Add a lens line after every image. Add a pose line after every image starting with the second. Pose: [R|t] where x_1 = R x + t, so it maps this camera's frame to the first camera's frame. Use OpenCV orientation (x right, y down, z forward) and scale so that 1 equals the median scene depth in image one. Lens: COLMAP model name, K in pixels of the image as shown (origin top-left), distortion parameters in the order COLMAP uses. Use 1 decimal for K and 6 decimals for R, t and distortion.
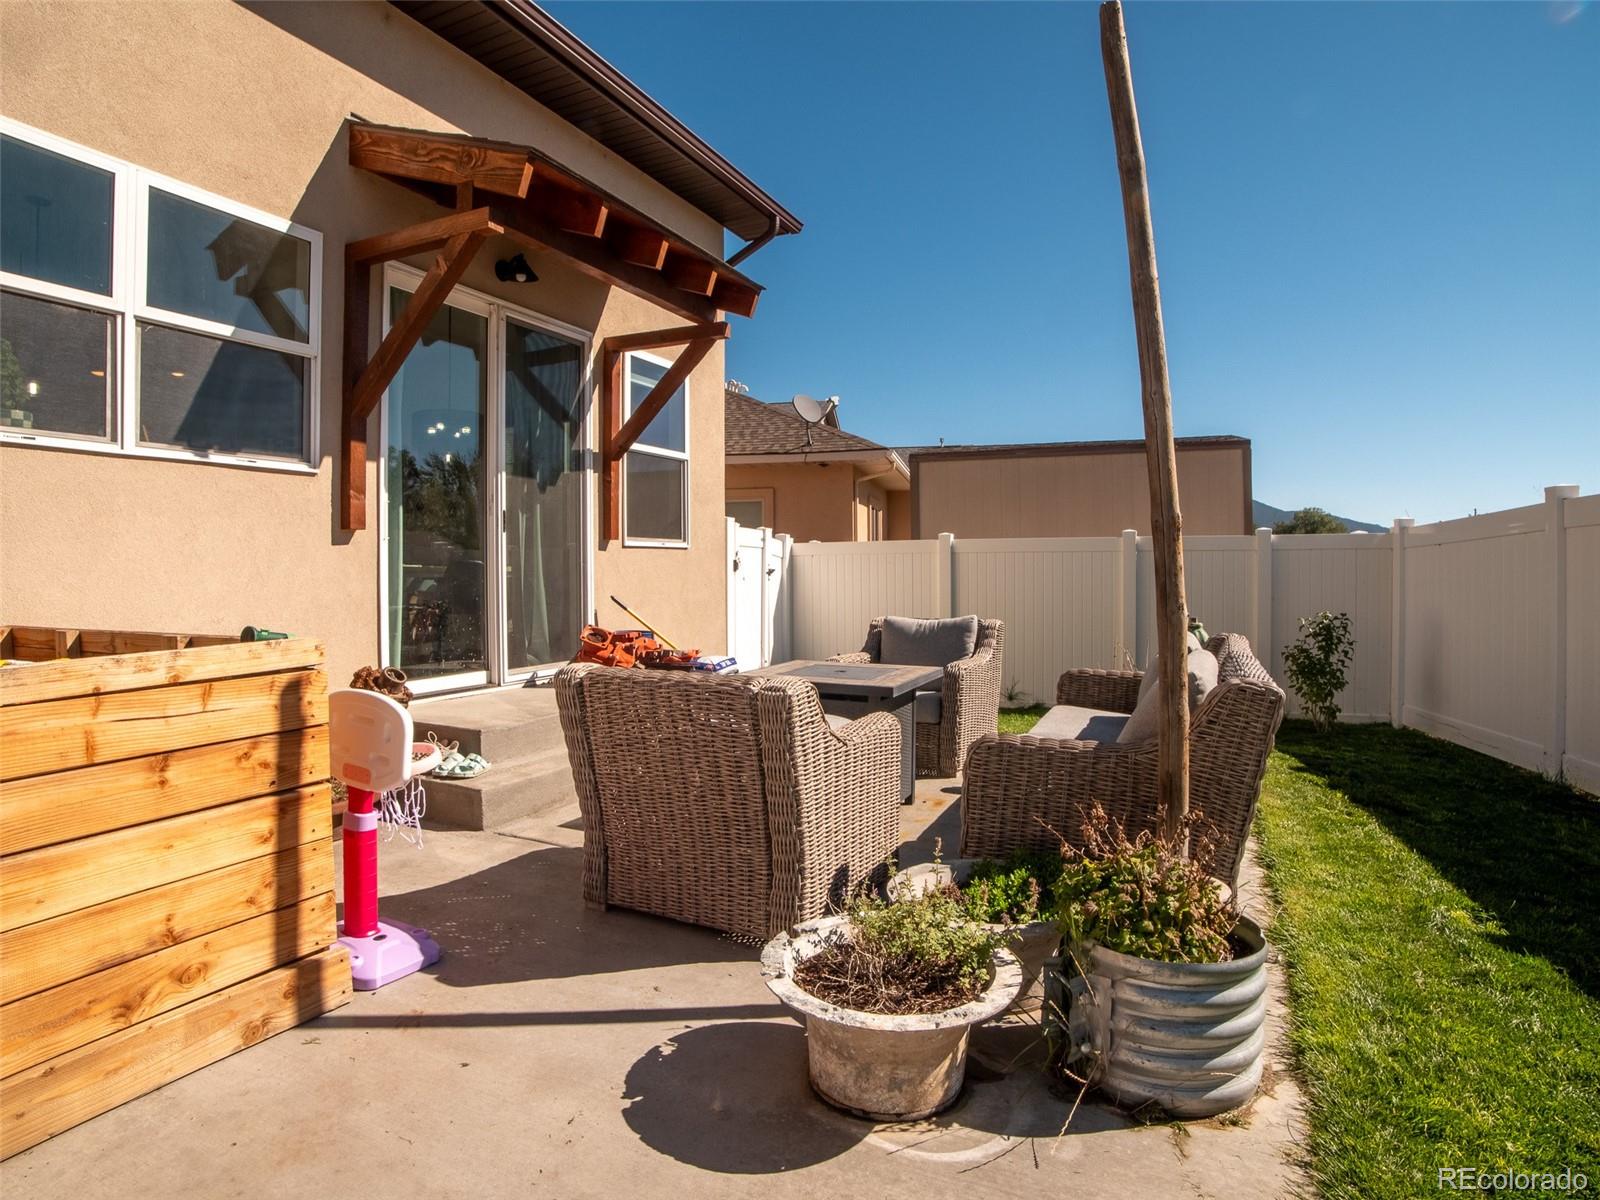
lens RADIAL K [[890.4, 0, 794.3], [0, 890.4, 578.8], [0, 0, 1]] dist [-0.123214, 0.046458]
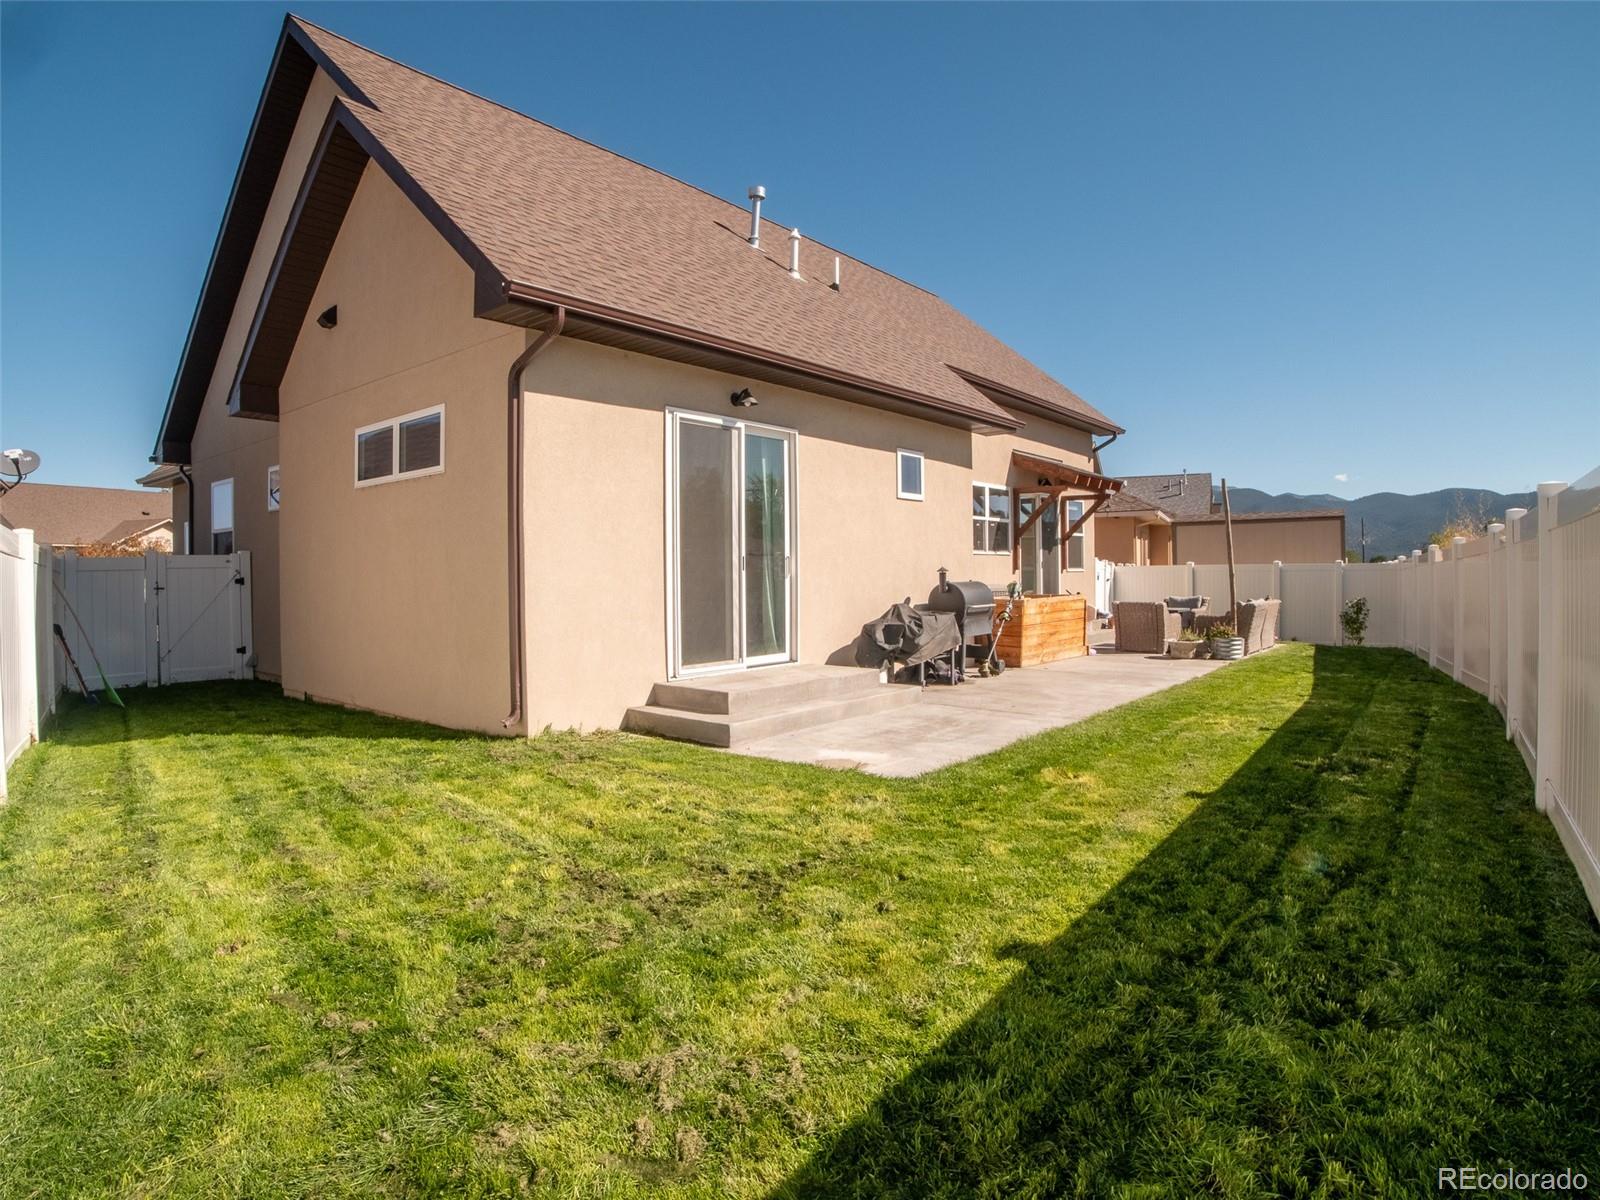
lens RADIAL K [[890.4, 0, 794.3], [0, 890.4, 578.8], [0, 0, 1]] dist [-0.123214, 0.046458]
pose [[0.969514, 0.000093, -0.245034, -0.354595], [0.000975, 0.999991, 0.004237, -0.026597], [0.245032, -0.004347, 0.969505, -1.892484]]
